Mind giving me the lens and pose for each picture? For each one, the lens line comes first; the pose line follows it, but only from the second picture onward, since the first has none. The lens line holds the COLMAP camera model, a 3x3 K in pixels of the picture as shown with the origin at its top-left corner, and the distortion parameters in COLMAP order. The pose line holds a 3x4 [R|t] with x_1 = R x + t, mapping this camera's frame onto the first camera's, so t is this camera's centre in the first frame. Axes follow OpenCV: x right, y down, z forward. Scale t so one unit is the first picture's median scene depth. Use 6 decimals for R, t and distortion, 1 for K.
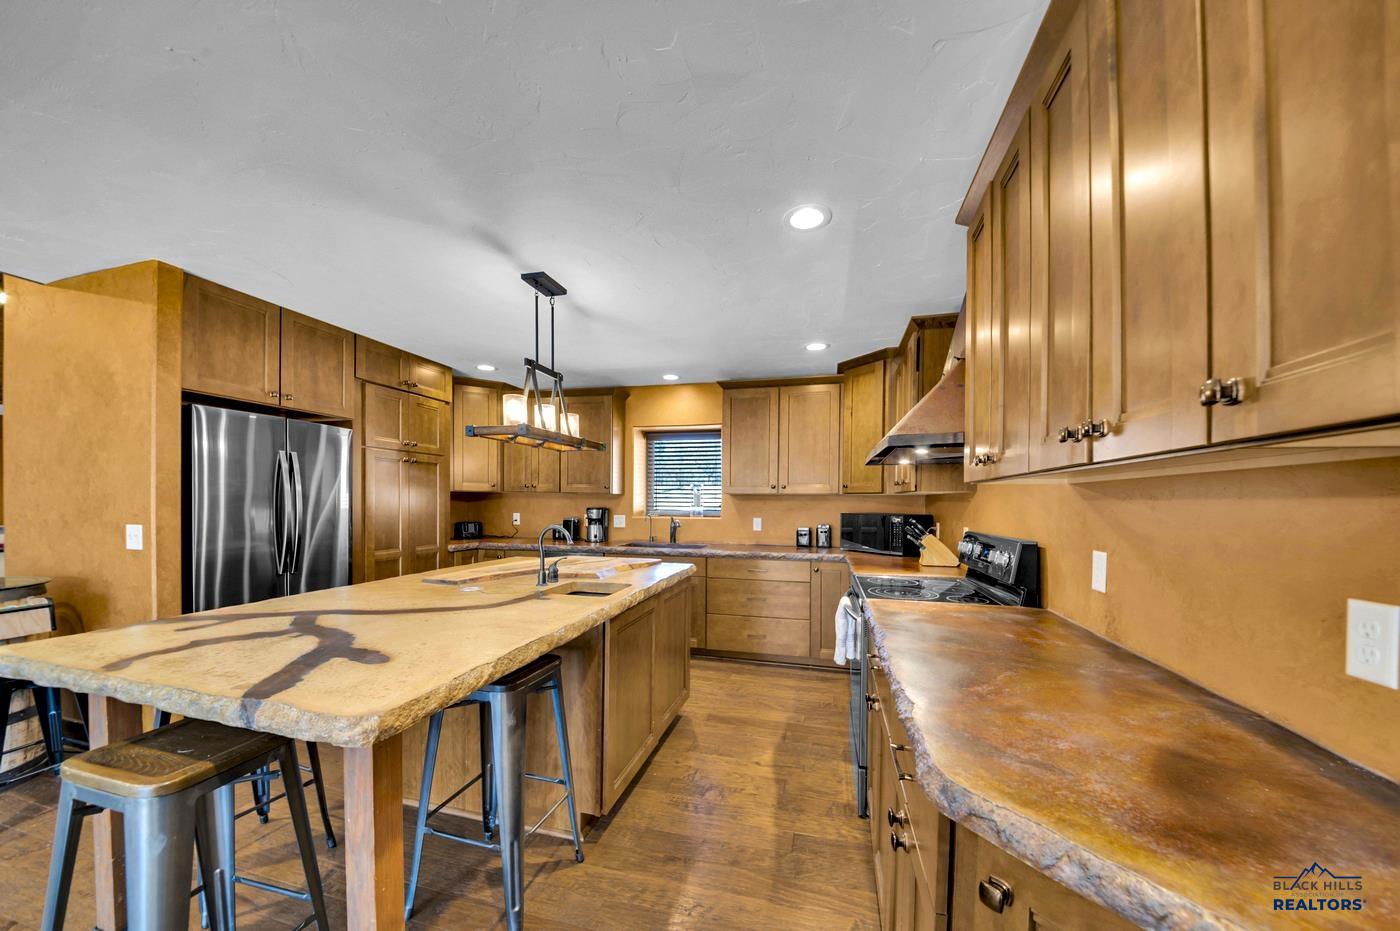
lens RADIAL K [[523.1, 0, 696.3], [0, 523.1, 509.5], [0, 0, 1]] dist [0.000673, 0.000047]
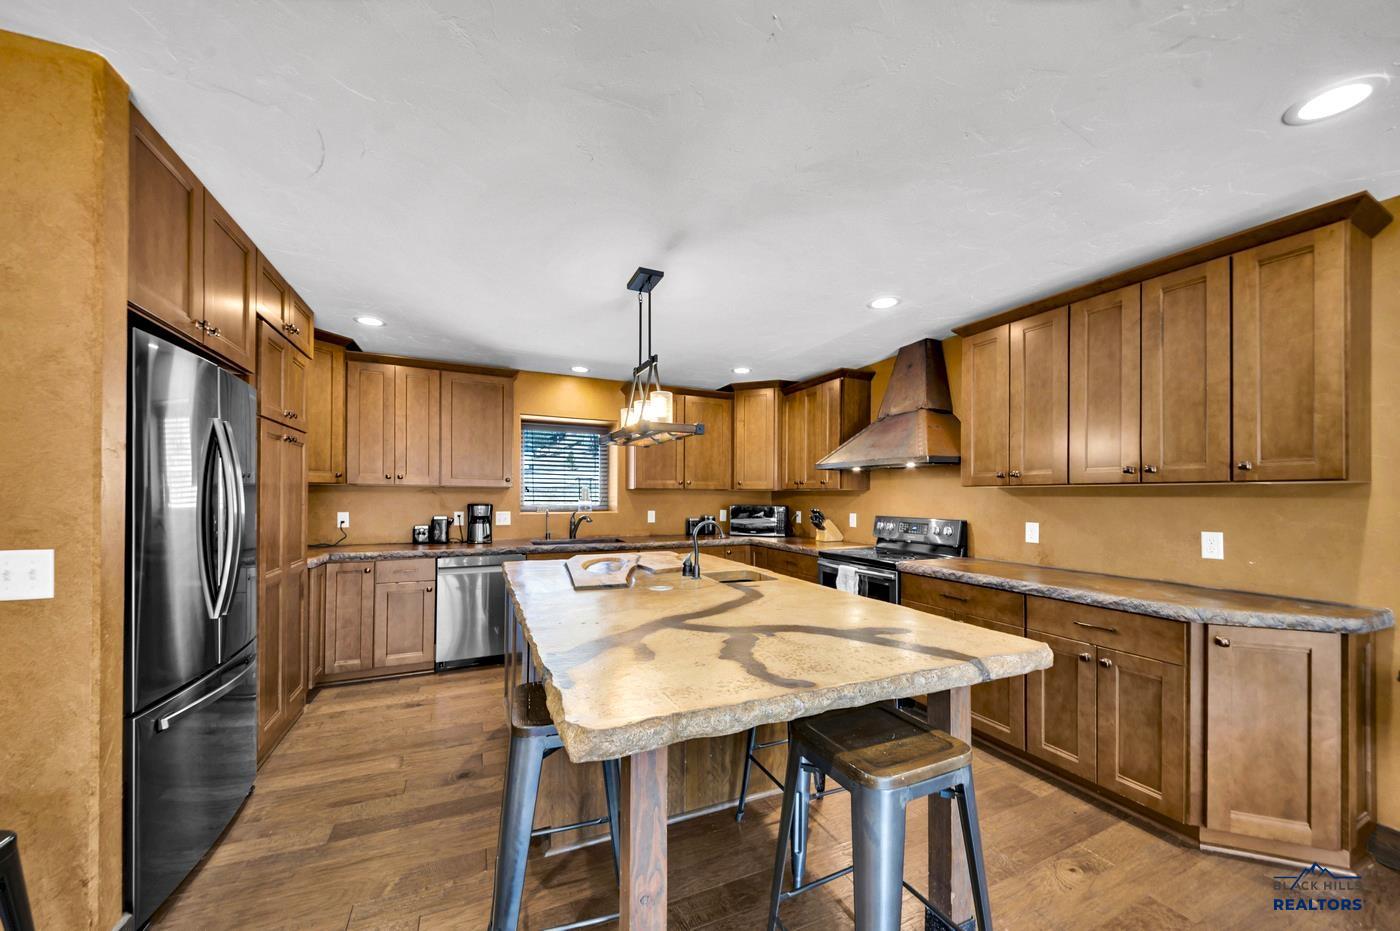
lens RADIAL K [[510.2, 0, 710.5], [0, 510.2, 495.6], [0, 0, 1]] dist [0.000372, -0.008606]
pose [[0.769920, -0.003066, 0.638132, -0.505072], [0.011177, 0.999900, -0.008680, -0.006248], [-0.638042, 0.013815, 0.769878, 0.111187]]
